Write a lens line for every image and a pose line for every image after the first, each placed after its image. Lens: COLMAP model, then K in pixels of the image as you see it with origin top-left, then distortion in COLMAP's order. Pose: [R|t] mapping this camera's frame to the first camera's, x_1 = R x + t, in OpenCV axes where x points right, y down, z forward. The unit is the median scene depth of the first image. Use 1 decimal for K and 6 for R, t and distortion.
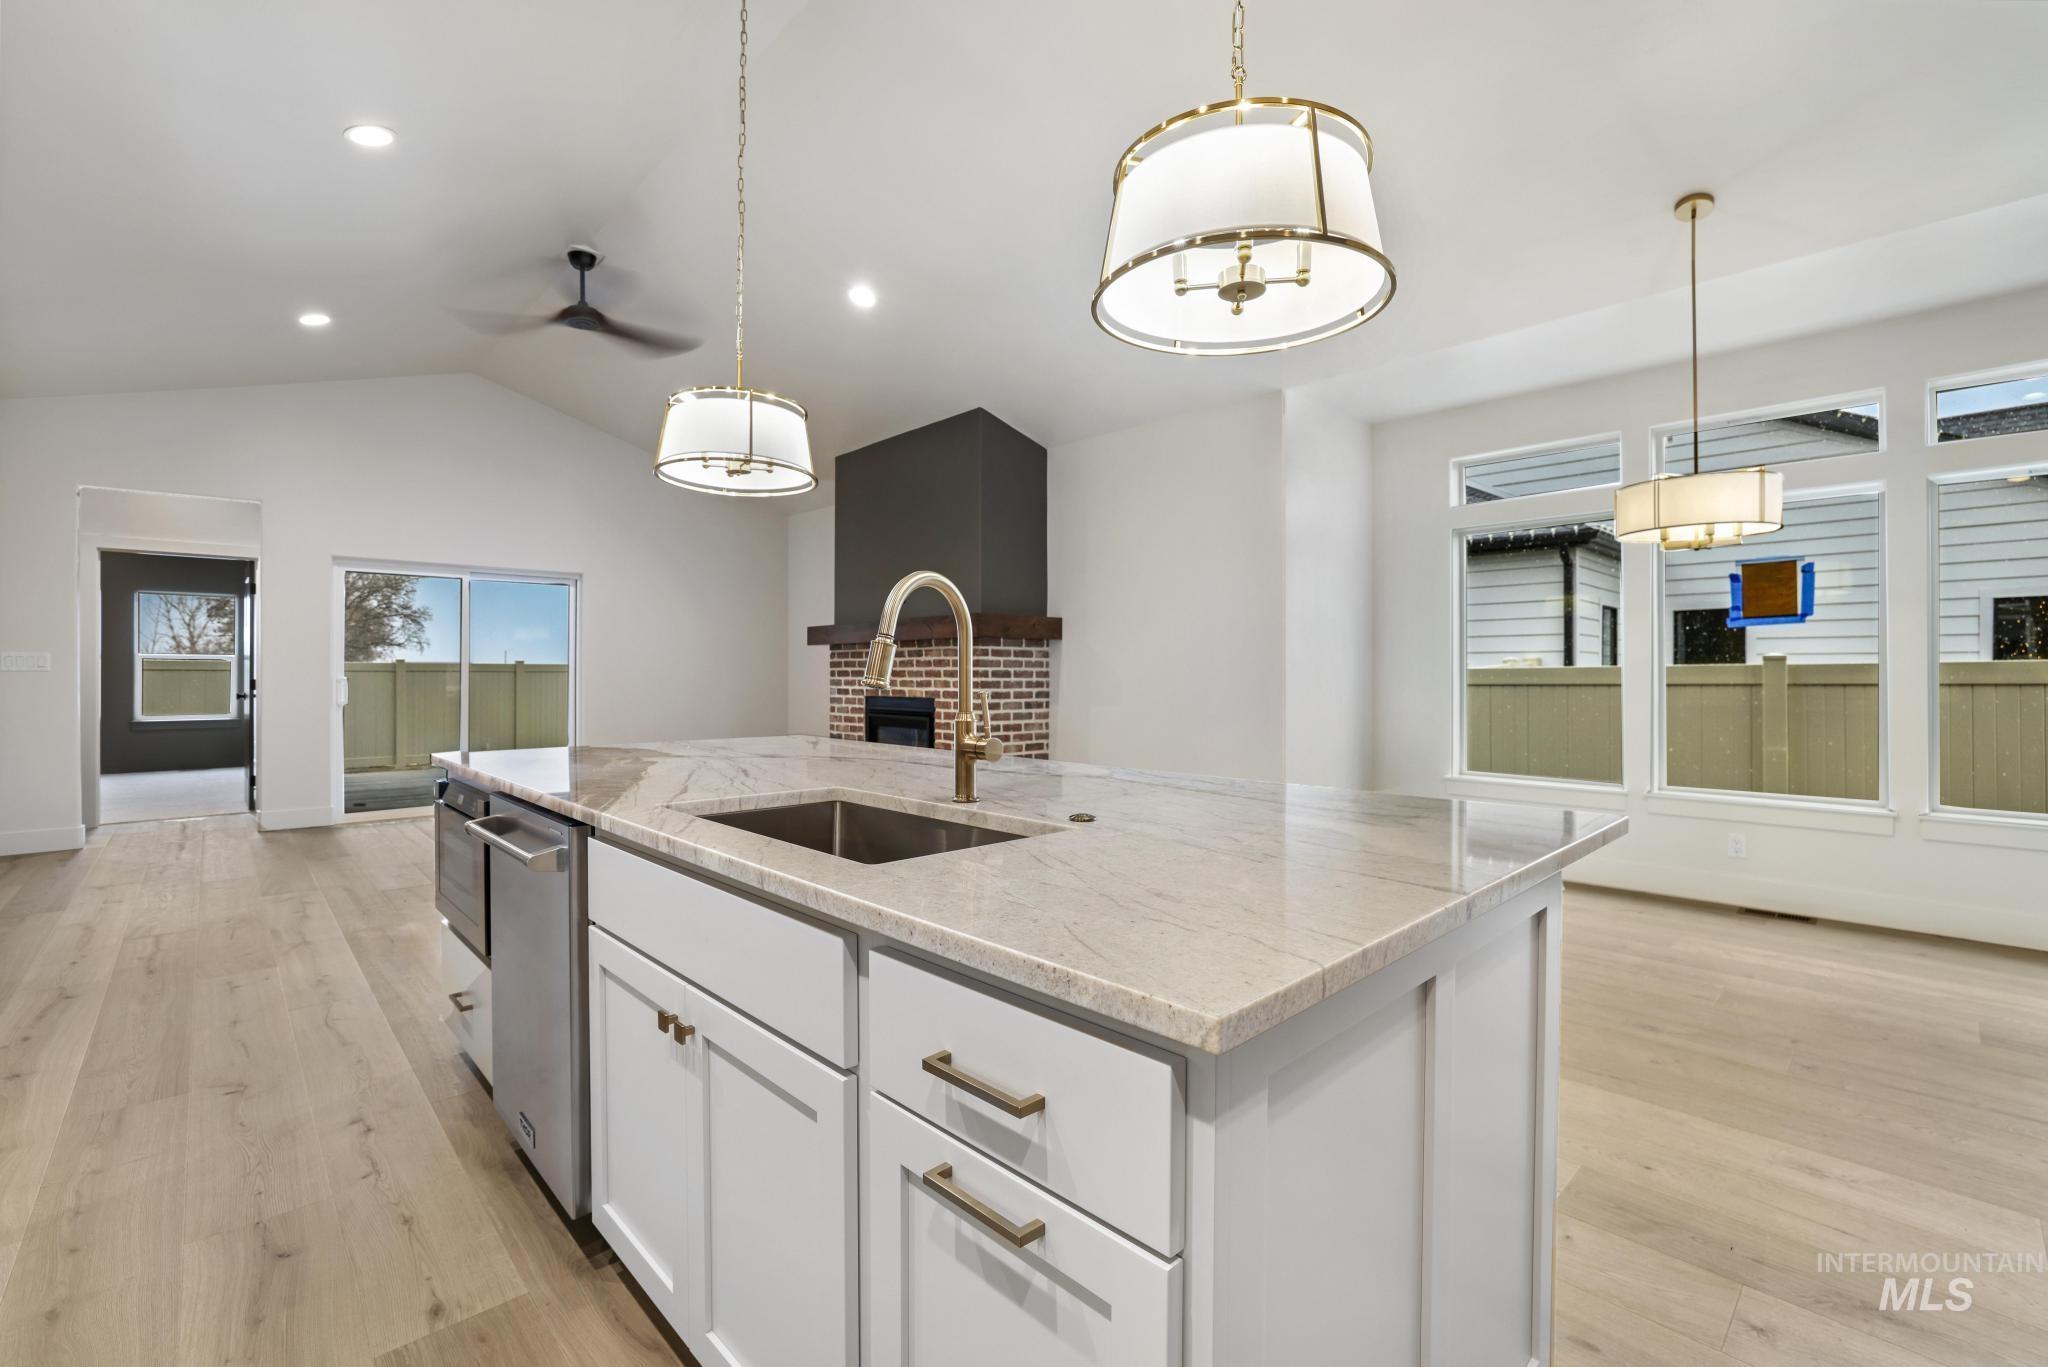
lens RADIAL K [[891.2, 0, 1015.8], [0, 891.2, 676.6], [0, 0, 1]] dist [-0.053121, 0.018344]
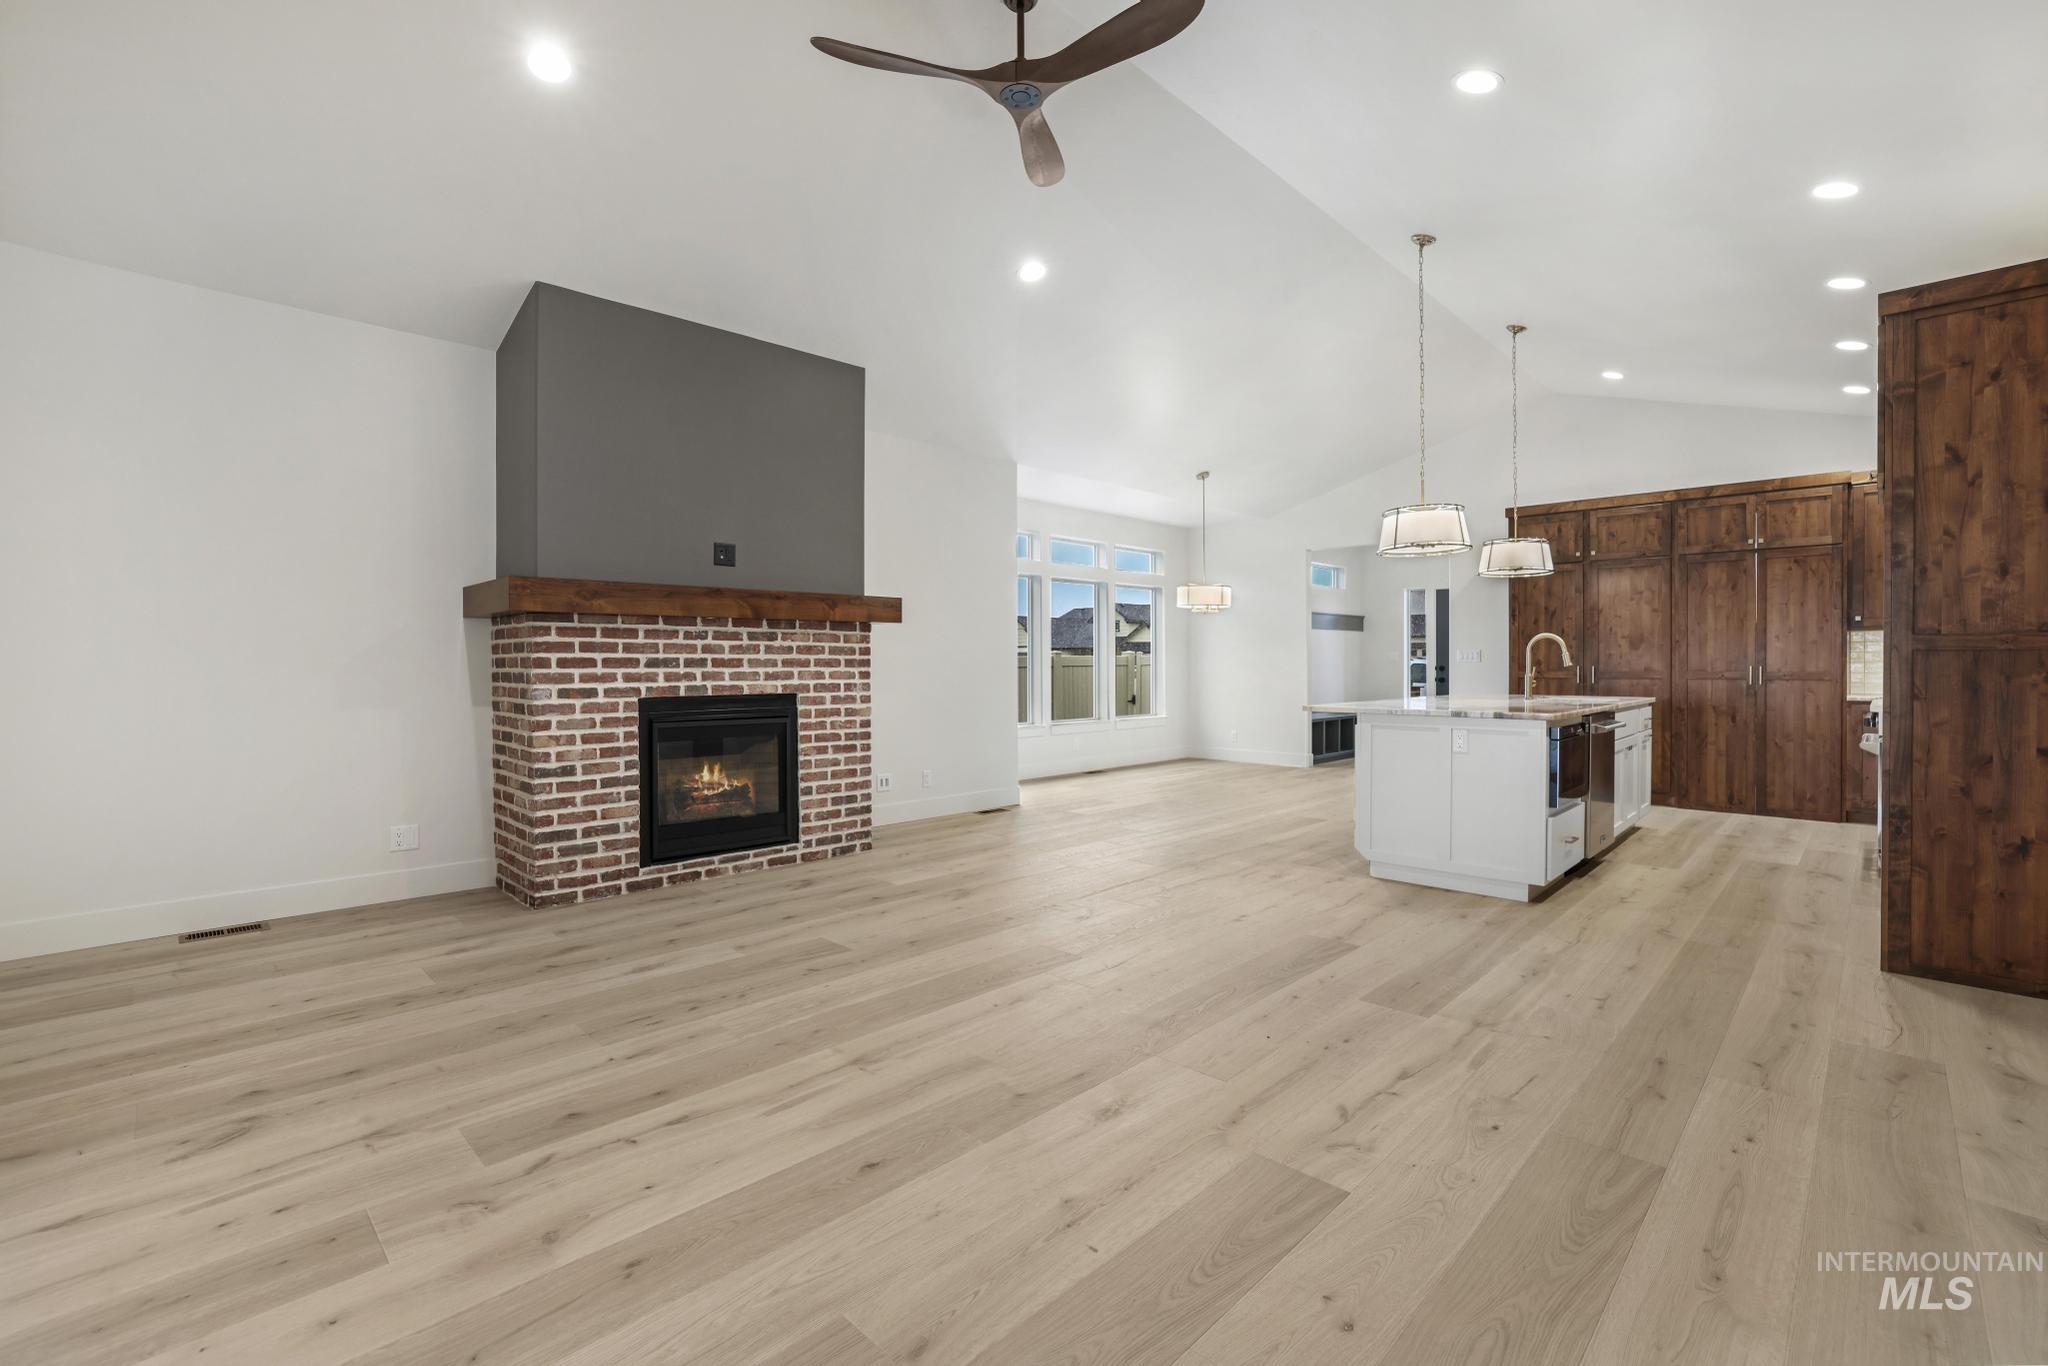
lens RADIAL K [[891.2, 0, 1015.8], [0, 891.2, 676.1], [0, 0, 1]] dist [-0.053121, 0.018344]
pose [[-0.035502, -0.016009, 0.999241, -0.877319], [0.003602, 0.999863, 0.016147, -0.003382], [-0.999363, 0.004173, -0.035440, 0.809025]]
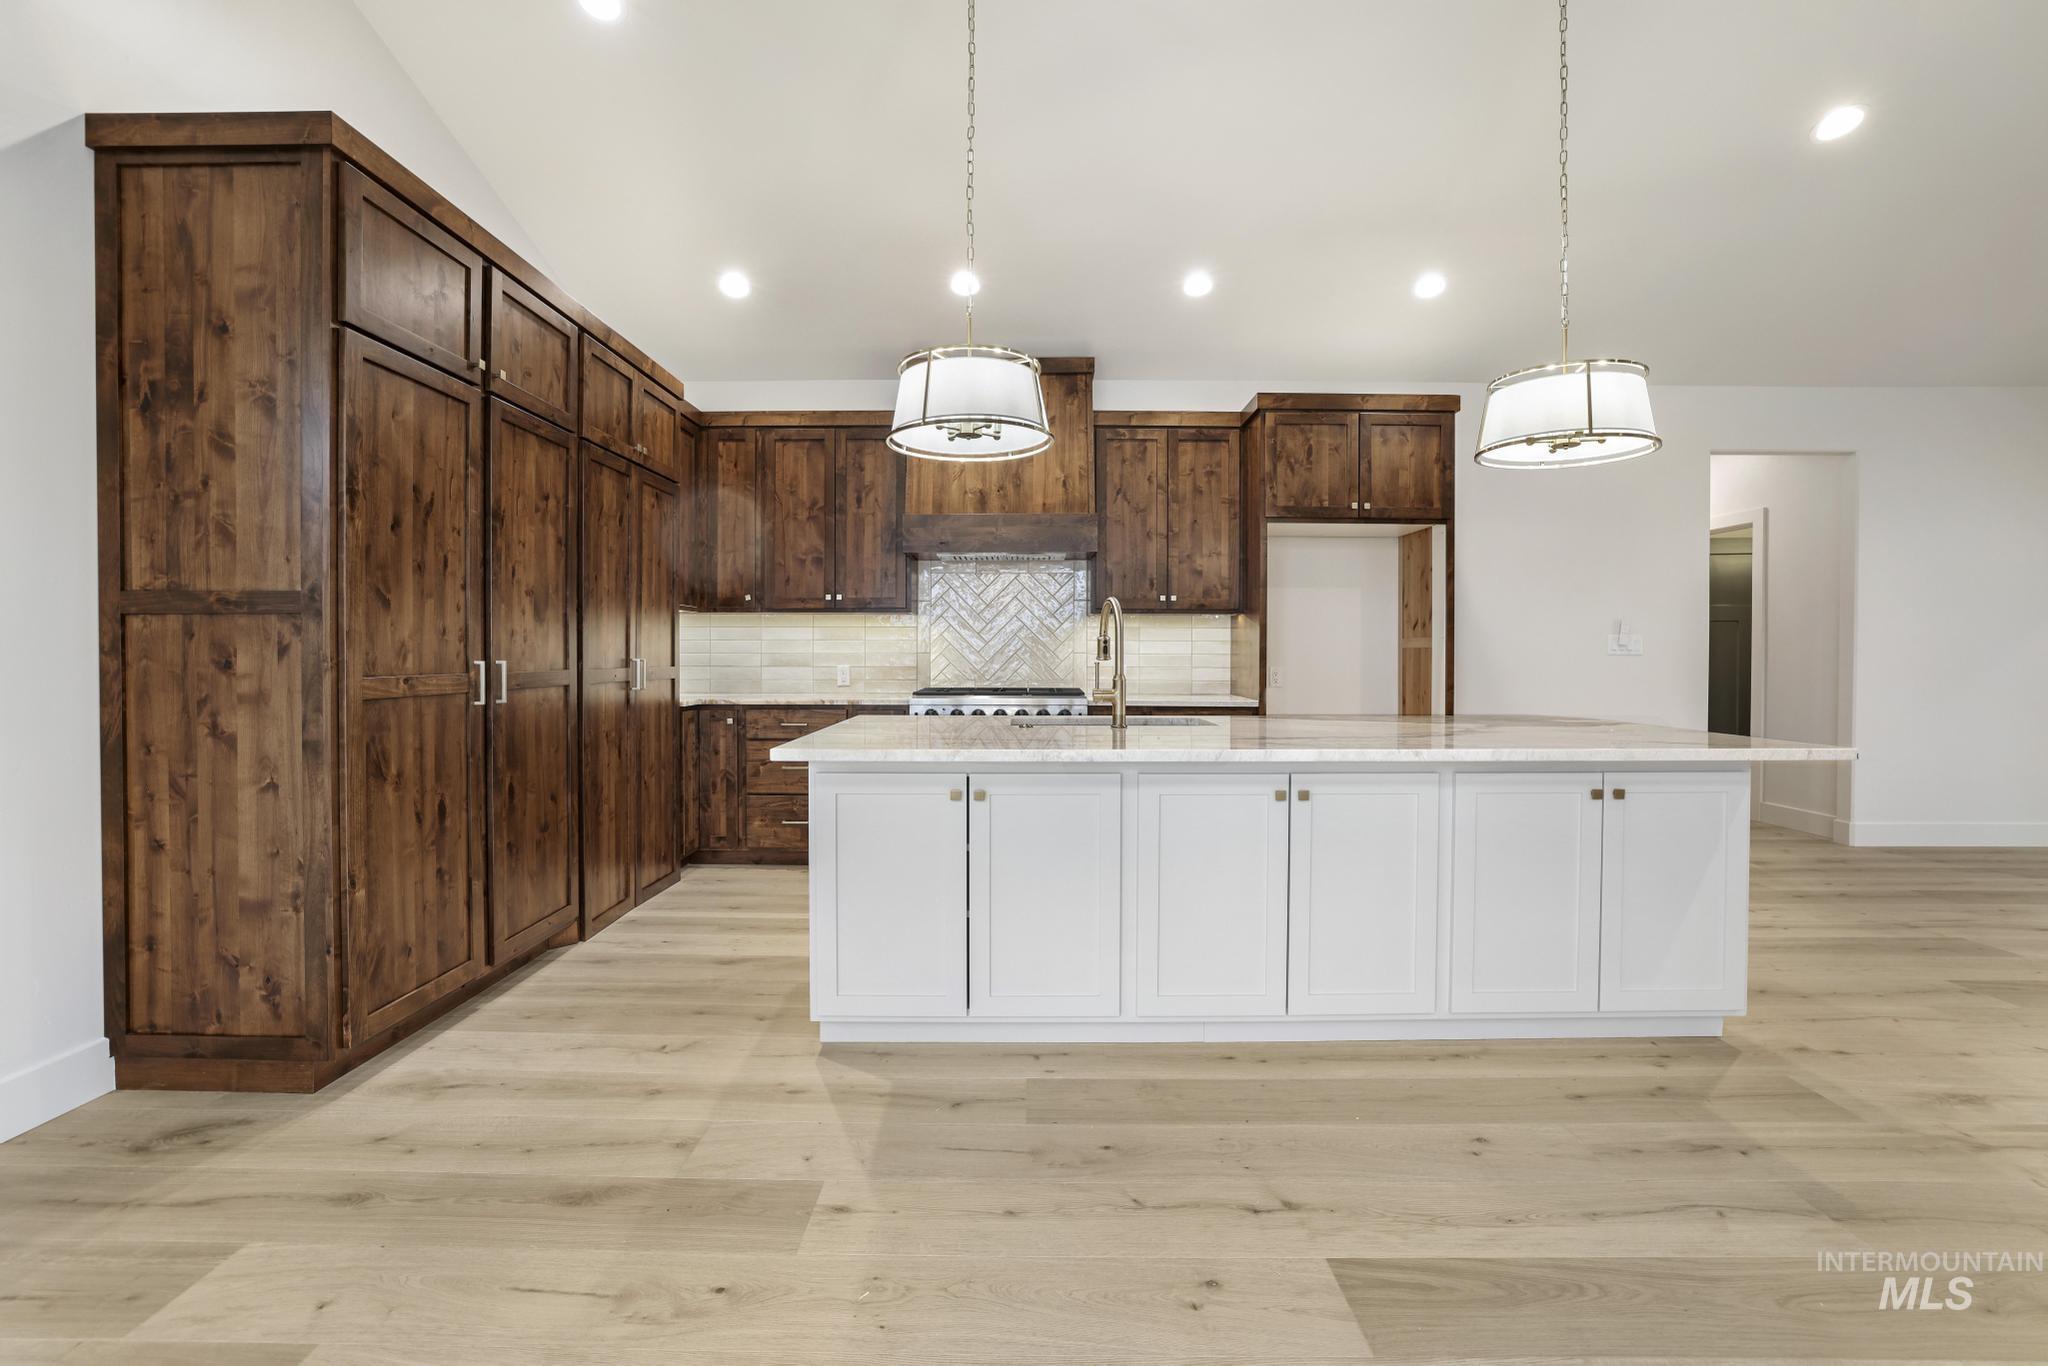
lens RADIAL K [[901.4, 0, 1005.8], [0, 901.4, 663.4], [0, 0, 1]] dist [-0.042267, 0.014444]
pose [[-0.685068, 0.001597, -0.728477, 0.336689], [-0.006254, 0.999948, 0.008073, 0.000944], [0.728452, 0.010086, -0.685023, 0.533935]]
